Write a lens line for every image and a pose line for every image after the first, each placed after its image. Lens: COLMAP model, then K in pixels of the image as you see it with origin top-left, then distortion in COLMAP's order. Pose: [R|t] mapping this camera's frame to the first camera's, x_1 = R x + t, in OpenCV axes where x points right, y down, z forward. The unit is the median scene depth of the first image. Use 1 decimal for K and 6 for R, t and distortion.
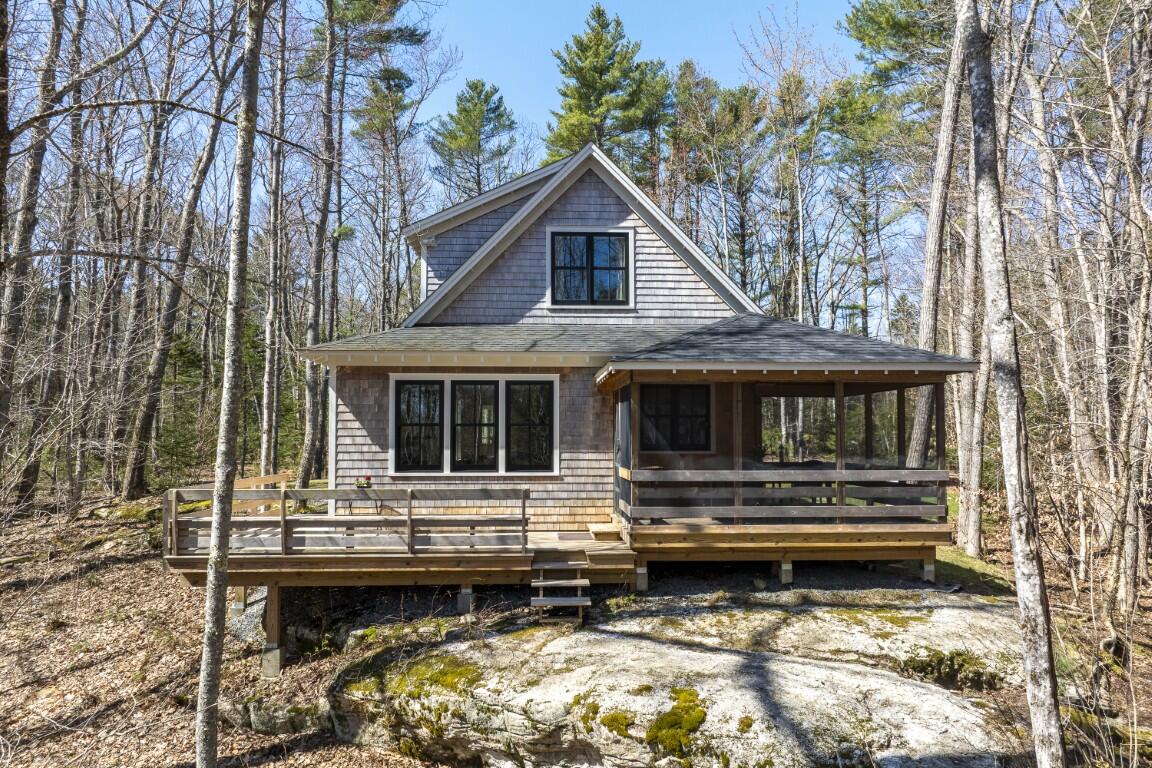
lens RADIAL K [[809.8, 0, 576.9], [0, 809.8, 391.4], [0, 0, 1]] dist [-0.001264, 0.006259]
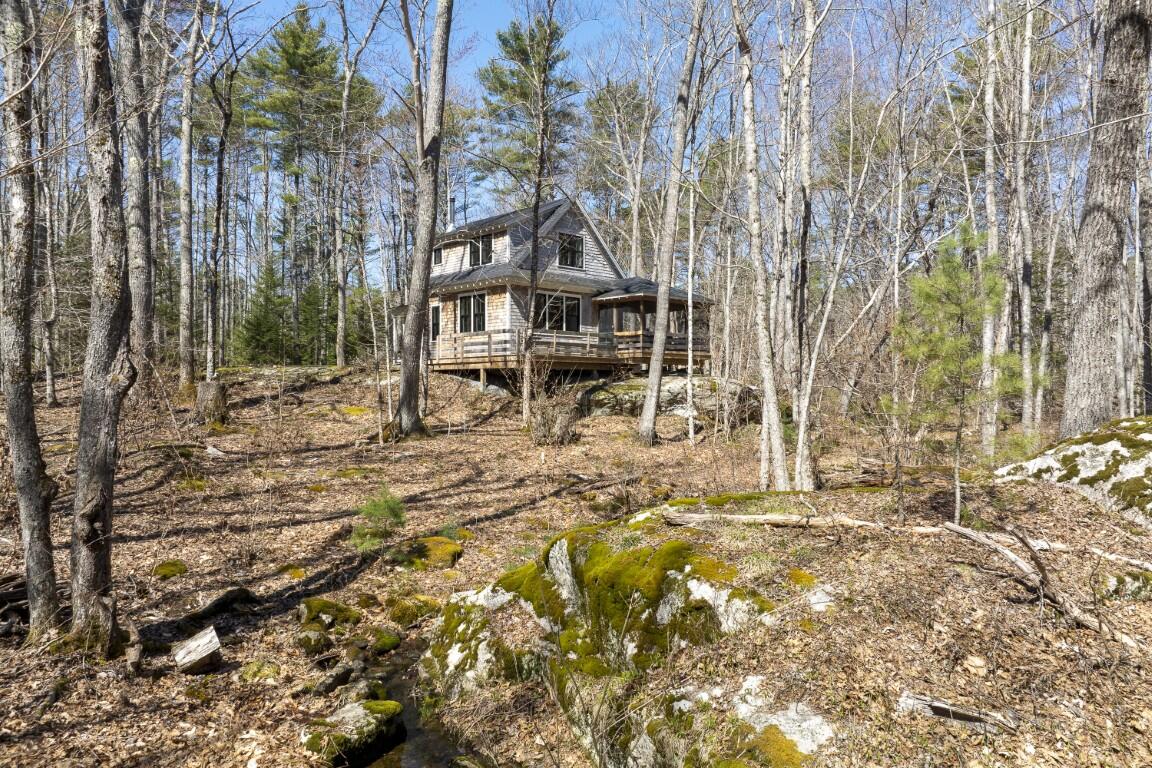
lens RADIAL K [[809.8, 0, 577.2], [0, 809.8, 384.8], [0, 0, 1]] dist [-0.001264, 0.006259]
pose [[0.749851, 0.007665, 0.661563, -1.652344], [-0.048821, 0.997848, 0.043775, 0.142560], [-0.659803, -0.065123, 0.748611, -0.846245]]
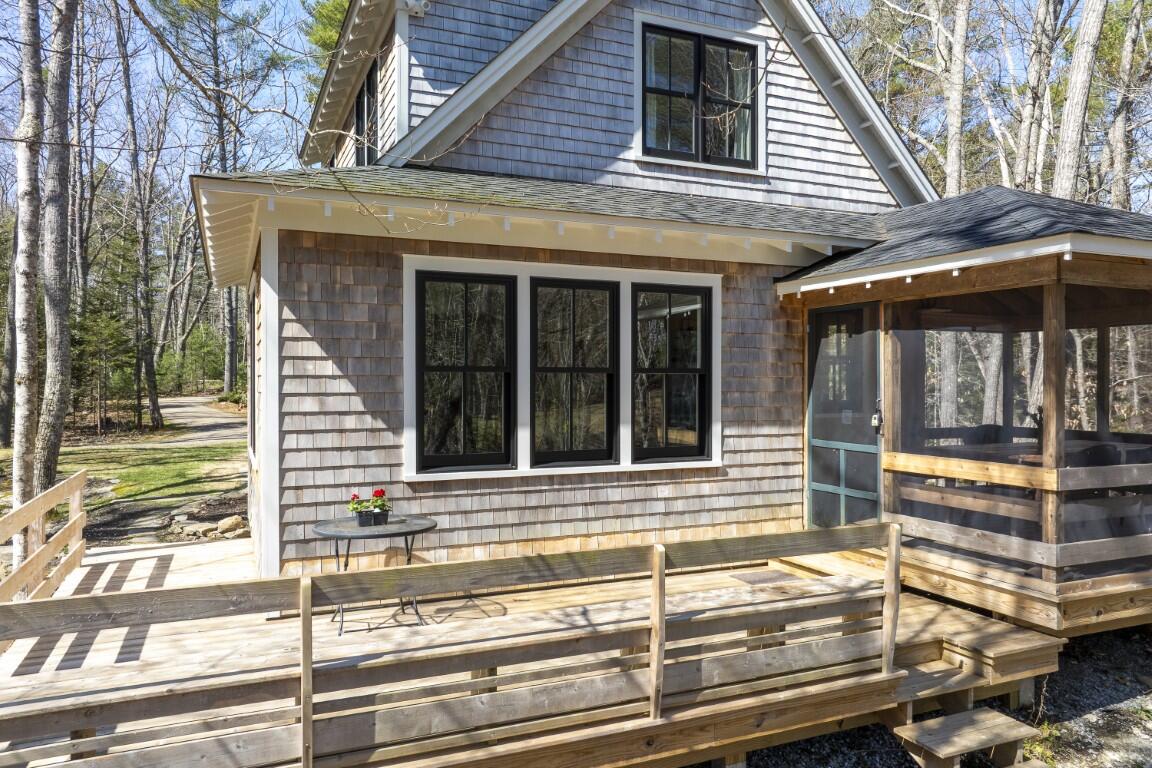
lens RADIAL K [[809.8, 0, 578.6], [0, 809.8, 377.0], [0, 0, 1]] dist [-0.001264, 0.006259]
pose [[0.933579, 0.003138, 0.358359, -0.297899], [-0.021513, 0.998649, 0.047300, 0.022170], [-0.357726, -0.051868, 0.932385, 0.536969]]
